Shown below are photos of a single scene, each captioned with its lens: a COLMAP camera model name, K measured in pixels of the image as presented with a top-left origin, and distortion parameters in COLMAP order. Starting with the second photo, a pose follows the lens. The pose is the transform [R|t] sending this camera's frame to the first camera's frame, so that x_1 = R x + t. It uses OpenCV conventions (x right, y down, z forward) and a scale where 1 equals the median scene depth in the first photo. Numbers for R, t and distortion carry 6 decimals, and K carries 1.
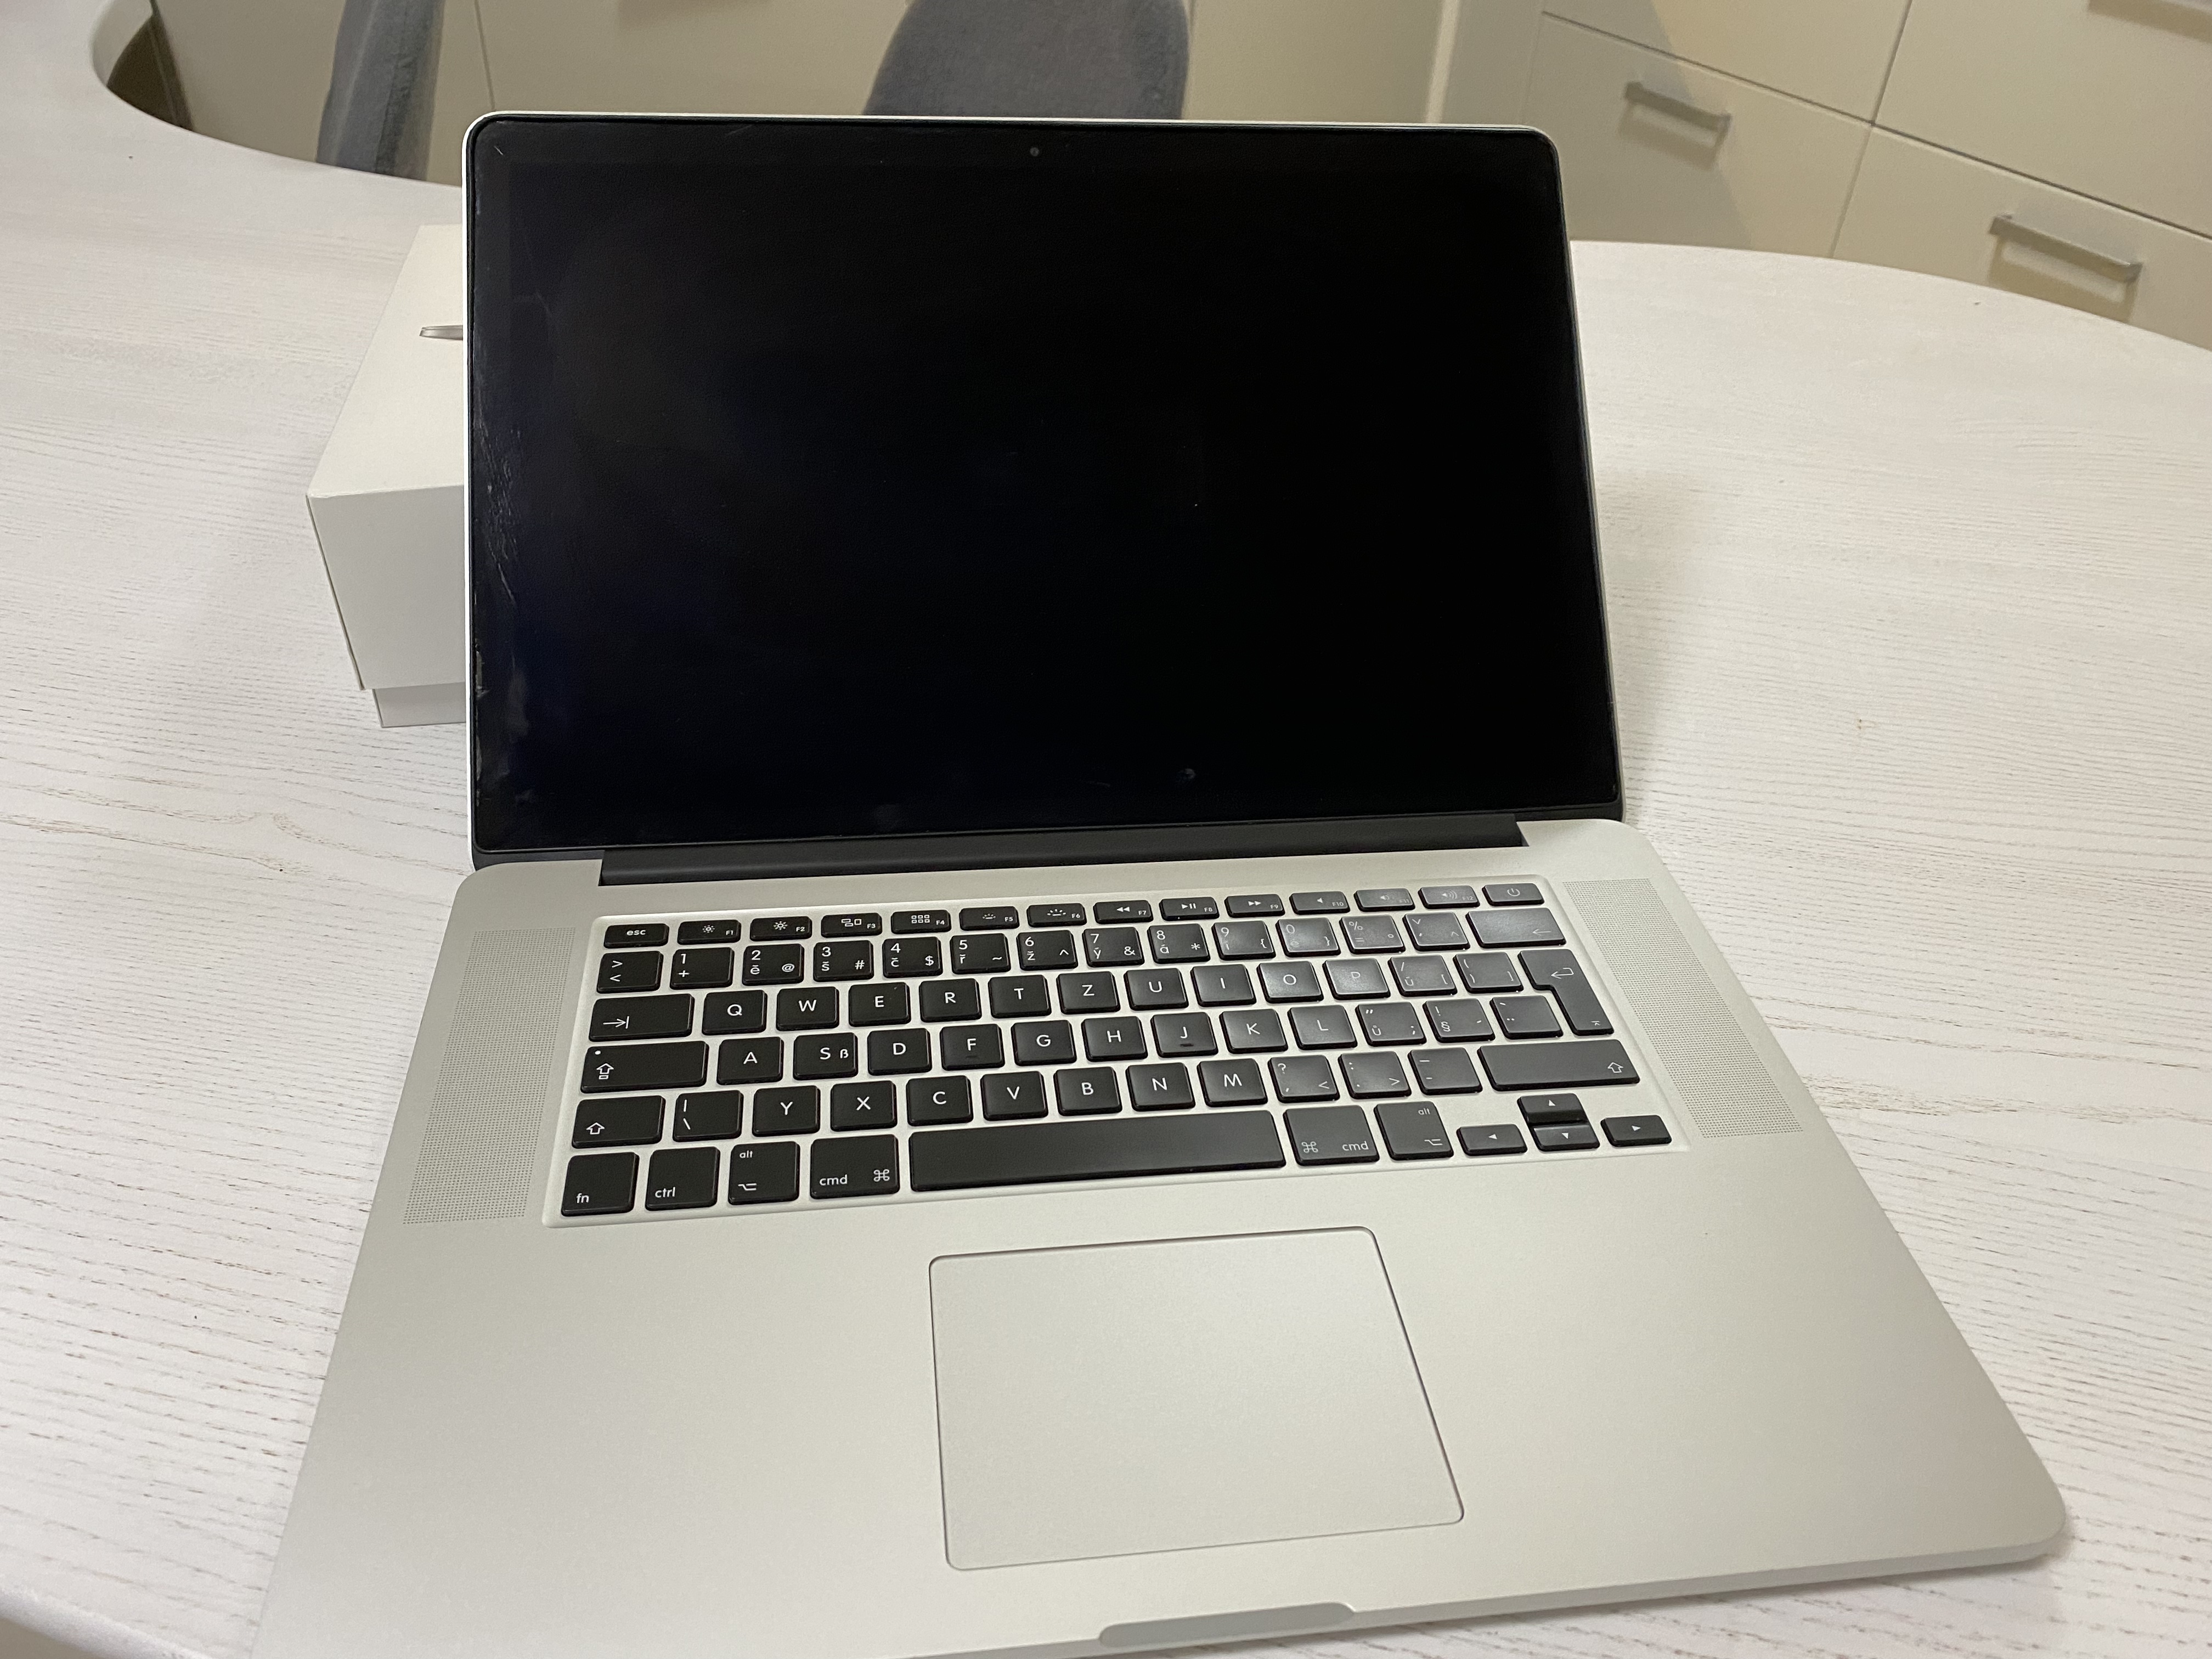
lens RADIAL K [[1616.8, 0, 1106.0], [0, 1616.8, 829.5], [0, 0, 1]] dist [0.014008, -0.007447]
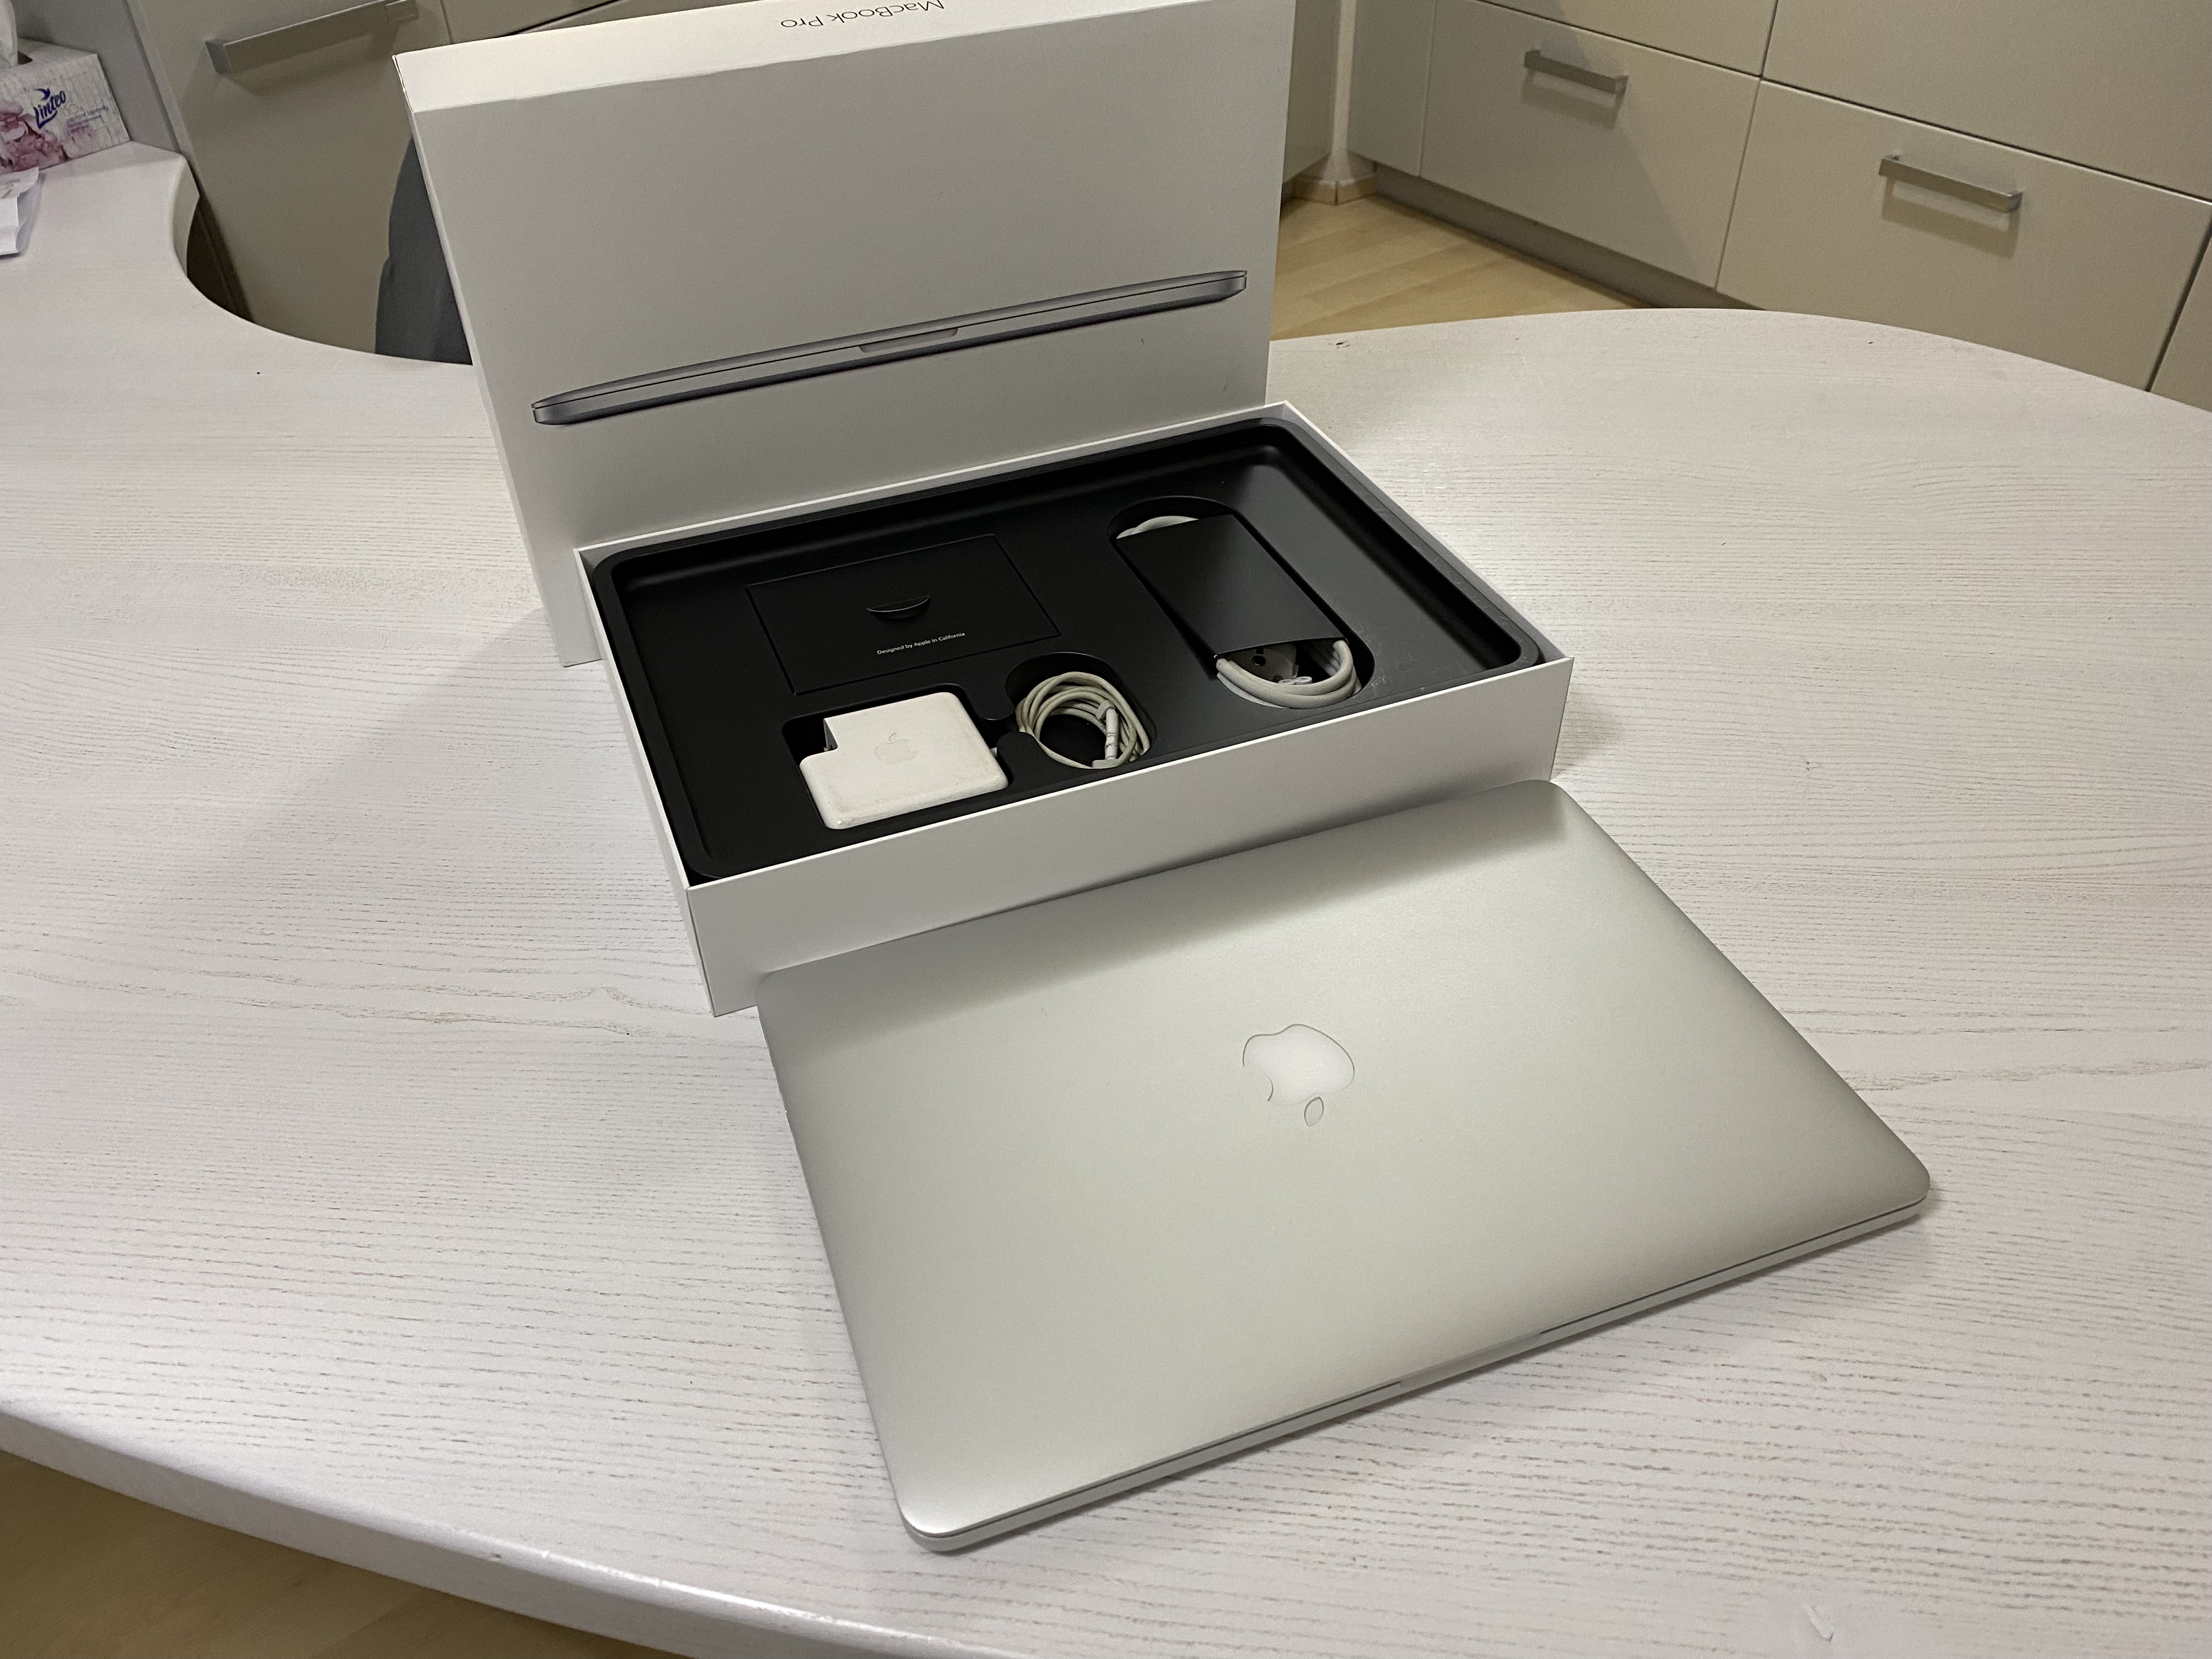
lens RADIAL K [[1616.8, 0, 1106.0], [0, 1616.8, 829.5], [0, 0, 1]] dist [0.014008, -0.007447]
pose [[0.994375, -0.103441, 0.022779, -0.133182], [0.102686, 0.994194, 0.032152, -0.135498], [-0.025972, -0.029632, 0.999223, -0.294134]]
